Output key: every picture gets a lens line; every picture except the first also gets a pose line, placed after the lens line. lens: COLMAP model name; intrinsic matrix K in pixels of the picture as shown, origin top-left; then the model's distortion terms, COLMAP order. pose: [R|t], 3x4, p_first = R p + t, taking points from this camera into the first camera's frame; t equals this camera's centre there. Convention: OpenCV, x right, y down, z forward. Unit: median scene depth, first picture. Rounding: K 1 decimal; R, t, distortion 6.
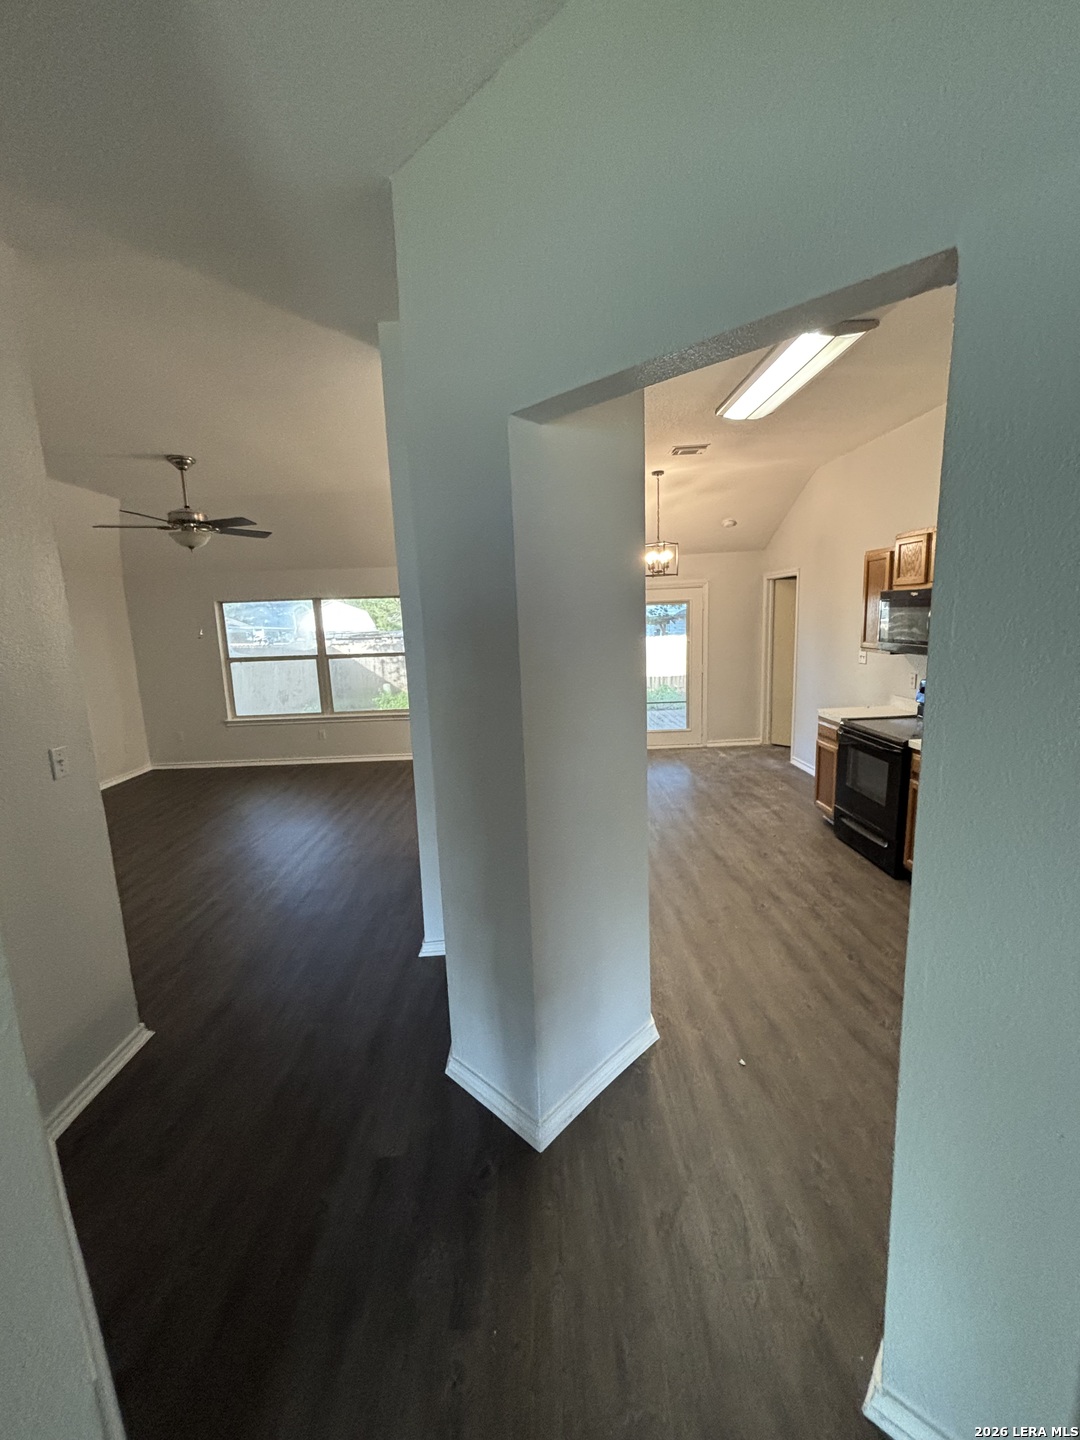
lens RADIAL K [[577.9, 0, 539.6], [0, 577.9, 719.3], [0, 0, 1]] dist [0.002570, -0.003371]
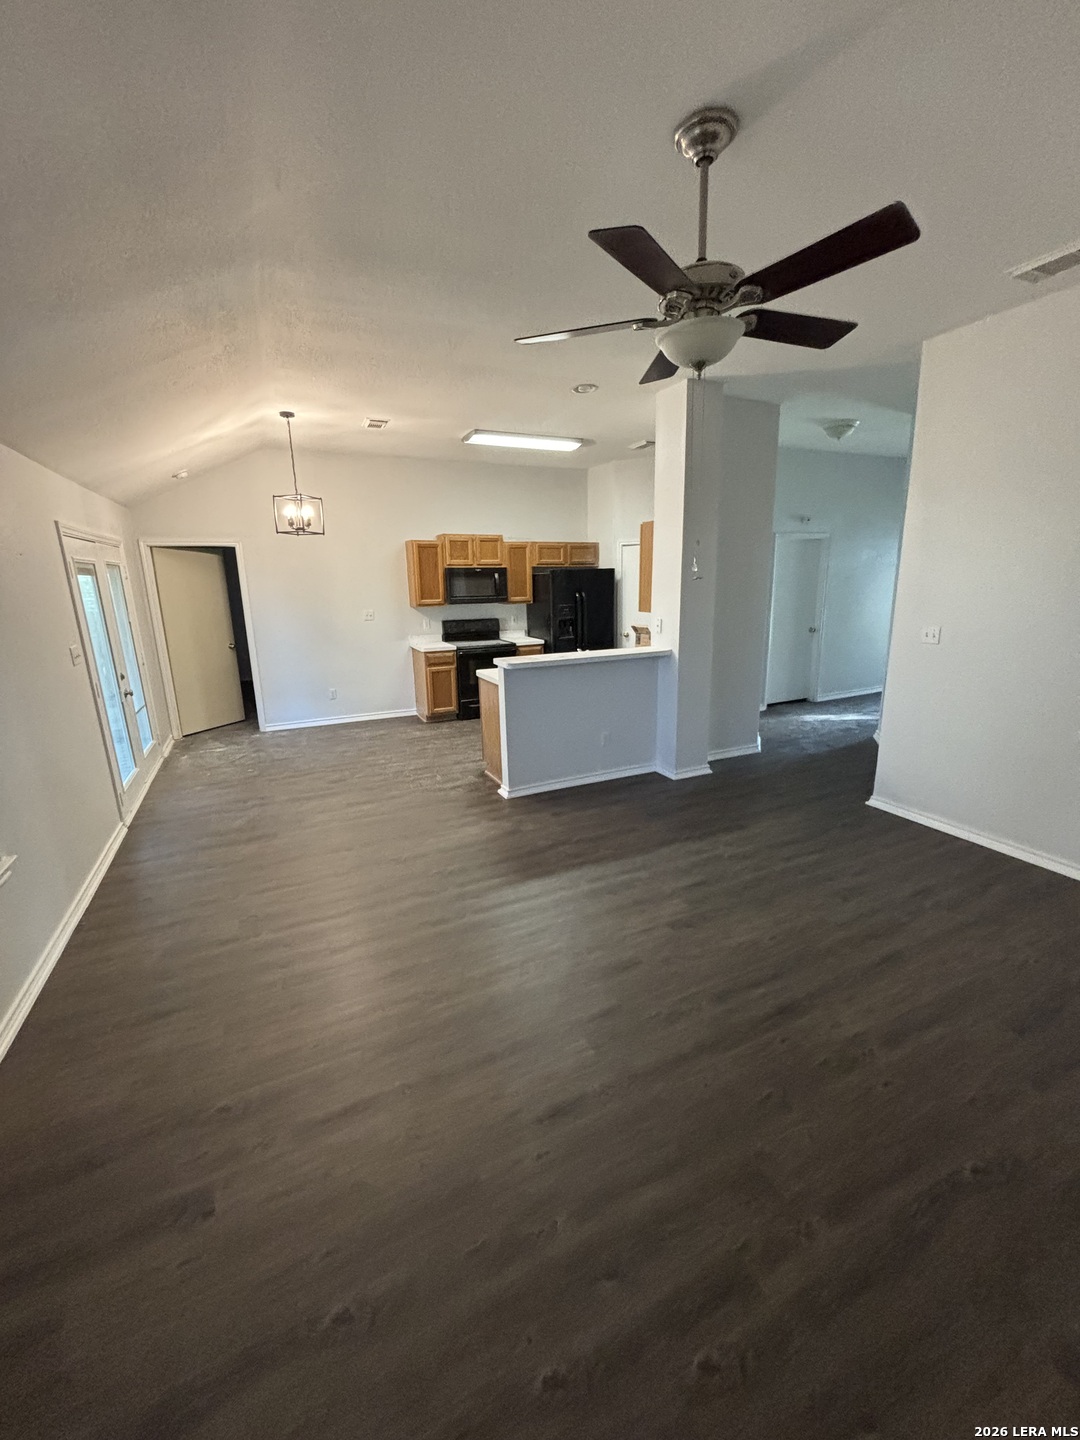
lens RADIAL K [[577.9, 0, 545.9], [0, 577.9, 720.1], [0, 0, 1]] dist [0.002570, -0.003371]
pose [[-0.417894, -0.170889, 0.892279, -0.995181], [0.193409, 0.942901, 0.271166, -0.185432], [-0.887670, 0.285893, -0.360982, 1.345611]]
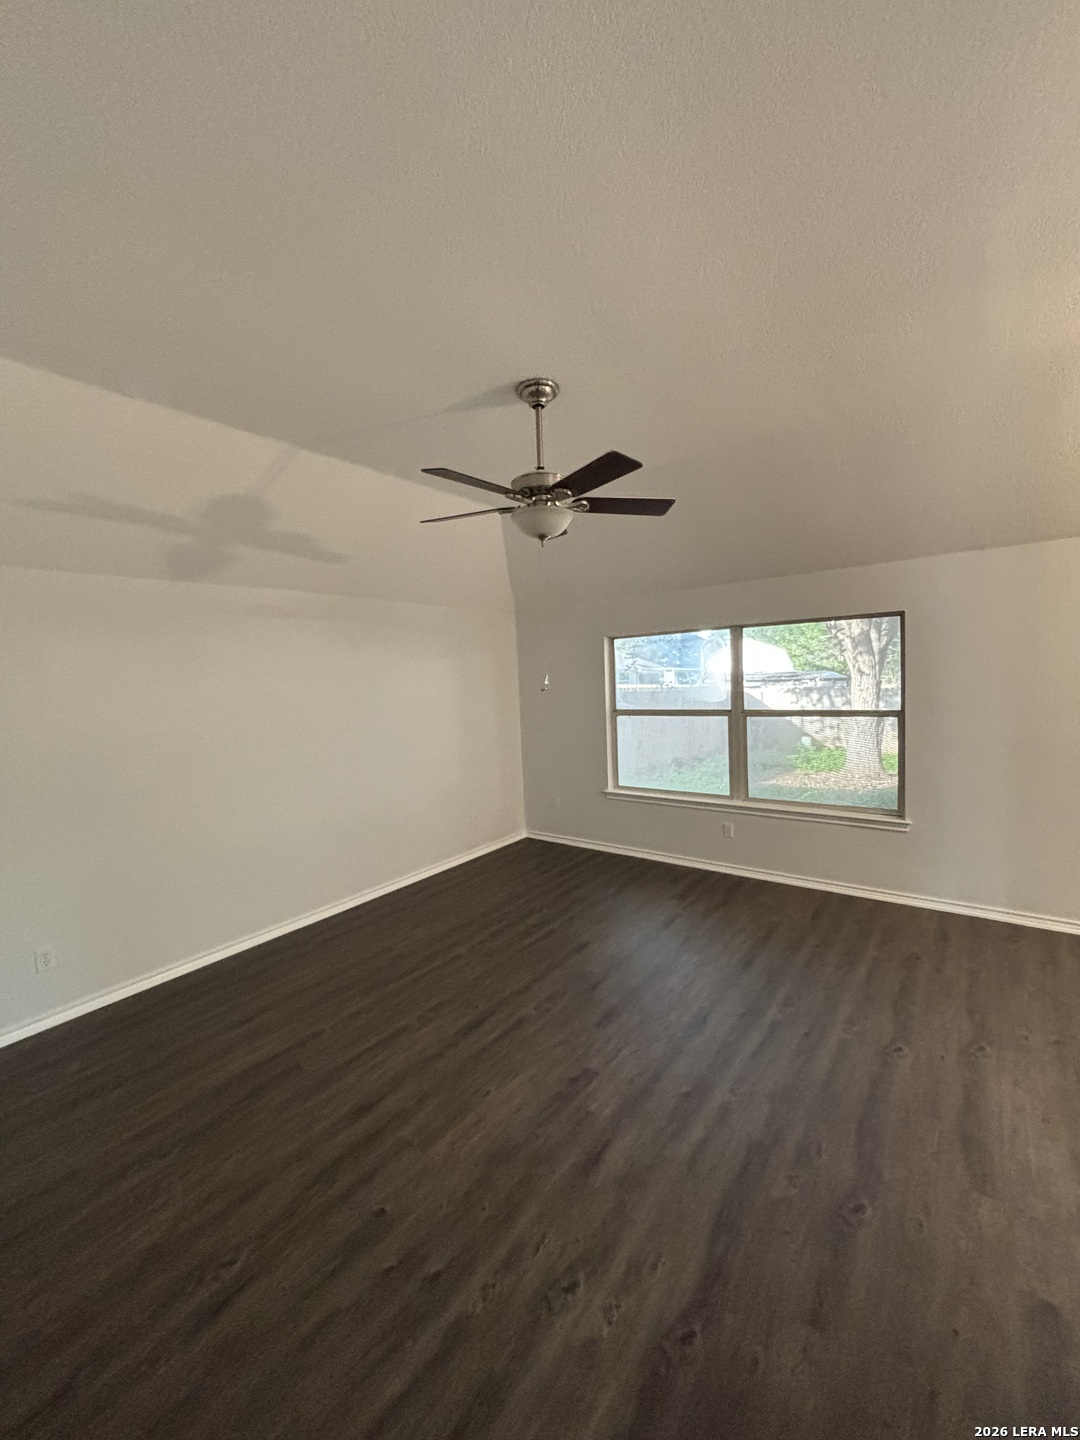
lens RADIAL K [[577.9, 0, 537.9], [0, 577.9, 718.7], [0, 0, 1]] dist [0.002570, -0.003371]
pose [[0.780791, 0.046960, -0.623025, -0.232446], [-0.090041, 0.995219, -0.037828, -0.091150], [0.618271, 0.085634, 0.781286, 0.558941]]
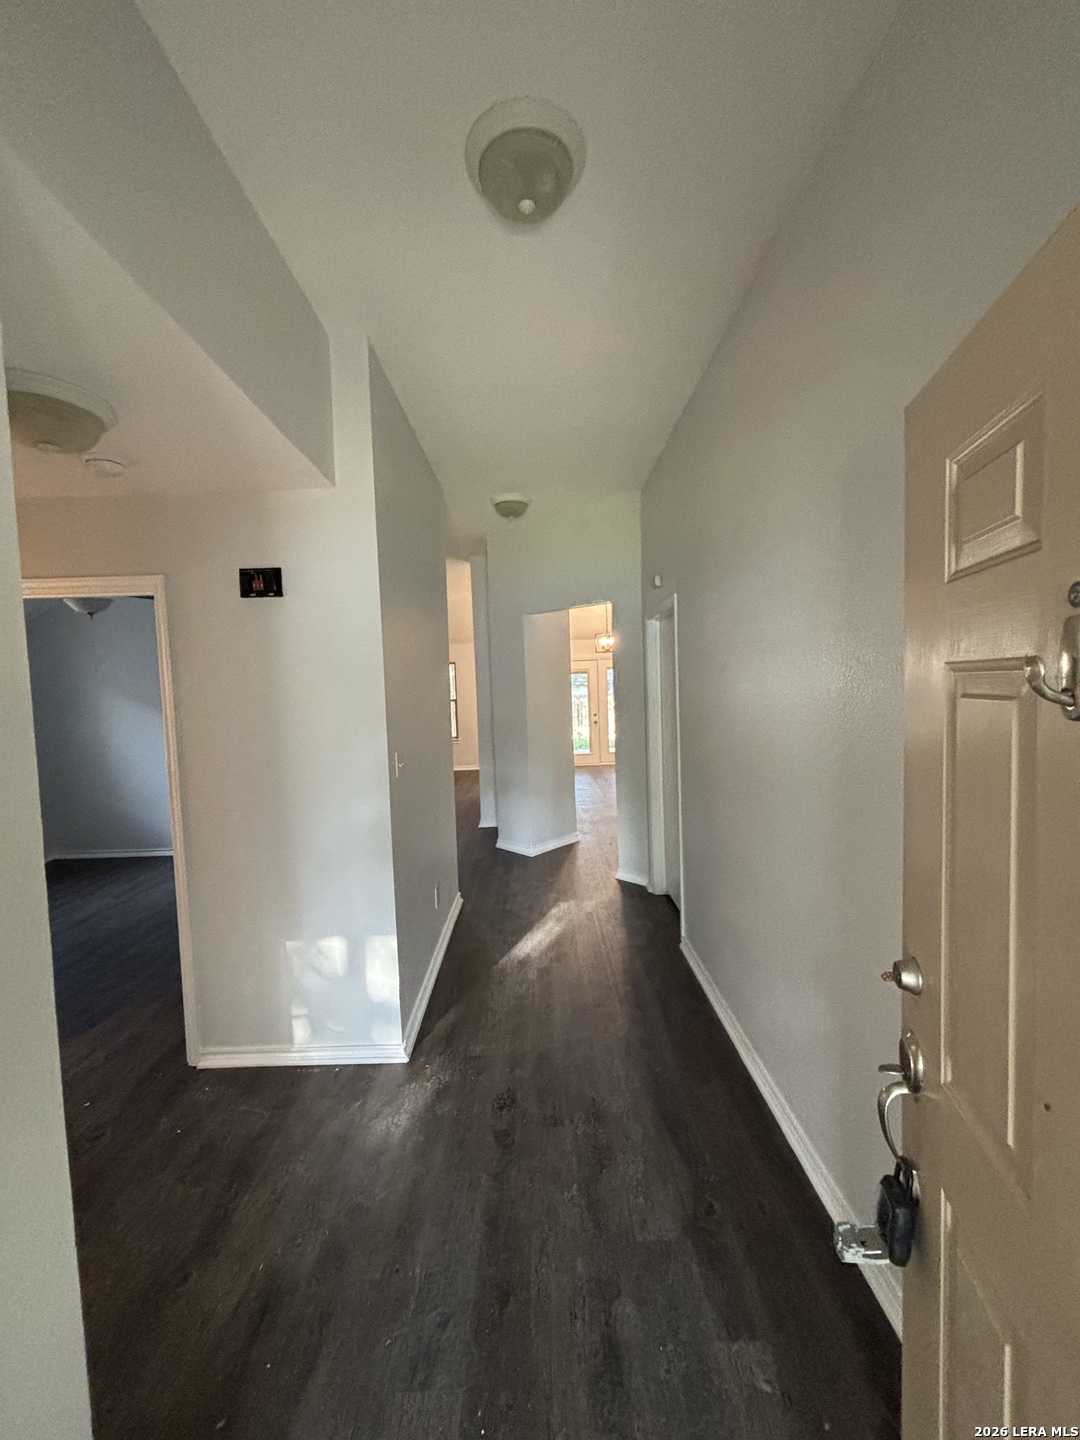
lens RADIAL K [[577.9, 0, 541.5], [0, 577.9, 715.6], [0, 0, 1]] dist [0.002570, -0.003371]
pose [[0.999989, 0.000832, -0.004653, 0.027656], [-0.001348, 0.993704, -0.112027, 0.158594], [0.004531, 0.112032, 0.993694, -0.828863]]
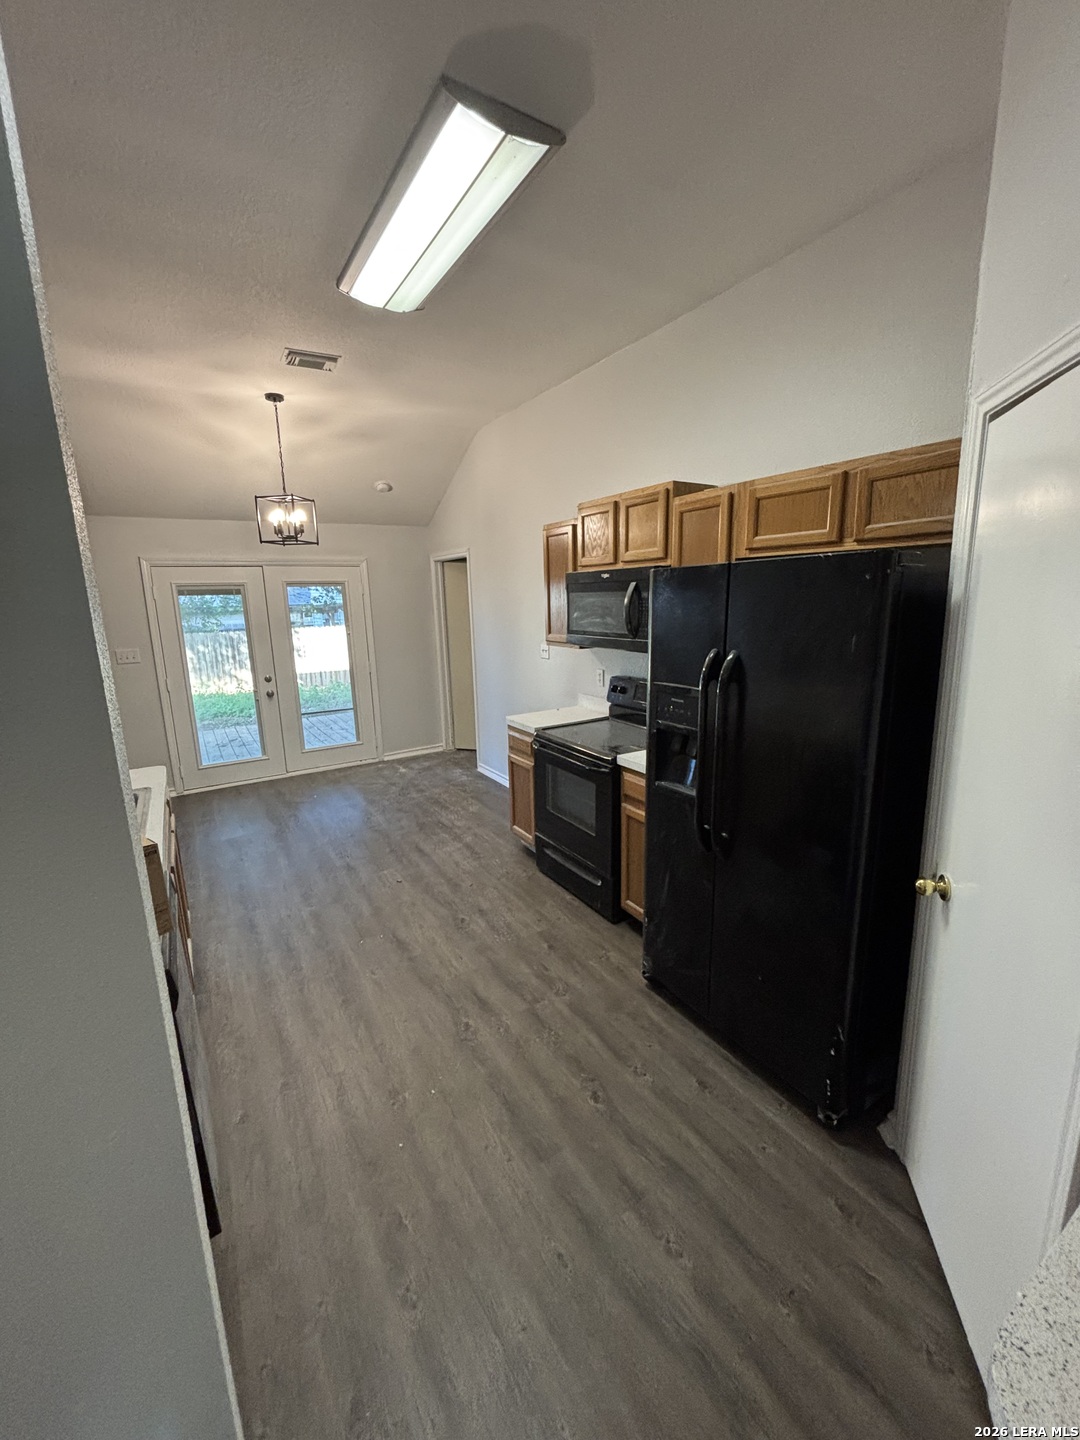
lens RADIAL K [[577.9, 0, 546.1], [0, 577.9, 718.1], [0, 0, 1]] dist [0.002570, -0.003371]
pose [[0.852709, -0.086865, 0.515113, 0.111166], [0.078920, 0.996181, 0.037346, -0.043201], [-0.516390, 0.008808, 0.856308, 0.280133]]
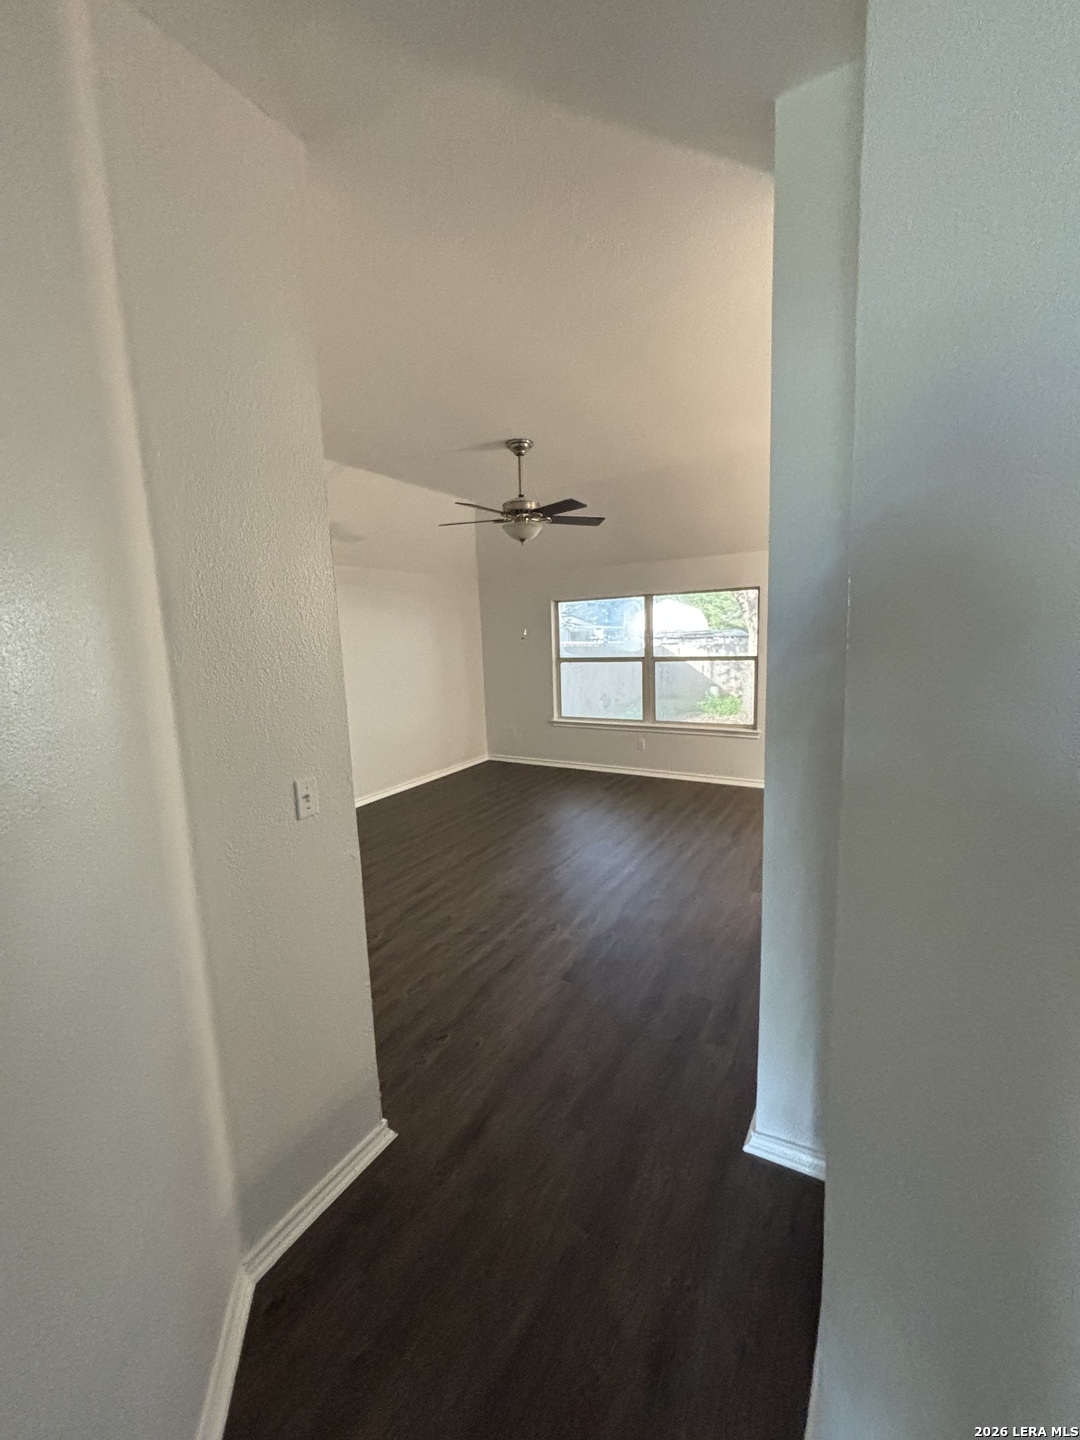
lens RADIAL K [[577.9, 0, 543.6], [0, 577.9, 718.9], [0, 0, 1]] dist [0.002570, -0.003371]
pose [[0.854799, 0.082986, -0.512281, -0.075848], [-0.082340, 0.996315, 0.024001, -0.036881], [0.512385, 0.021665, 0.858483, 0.231504]]
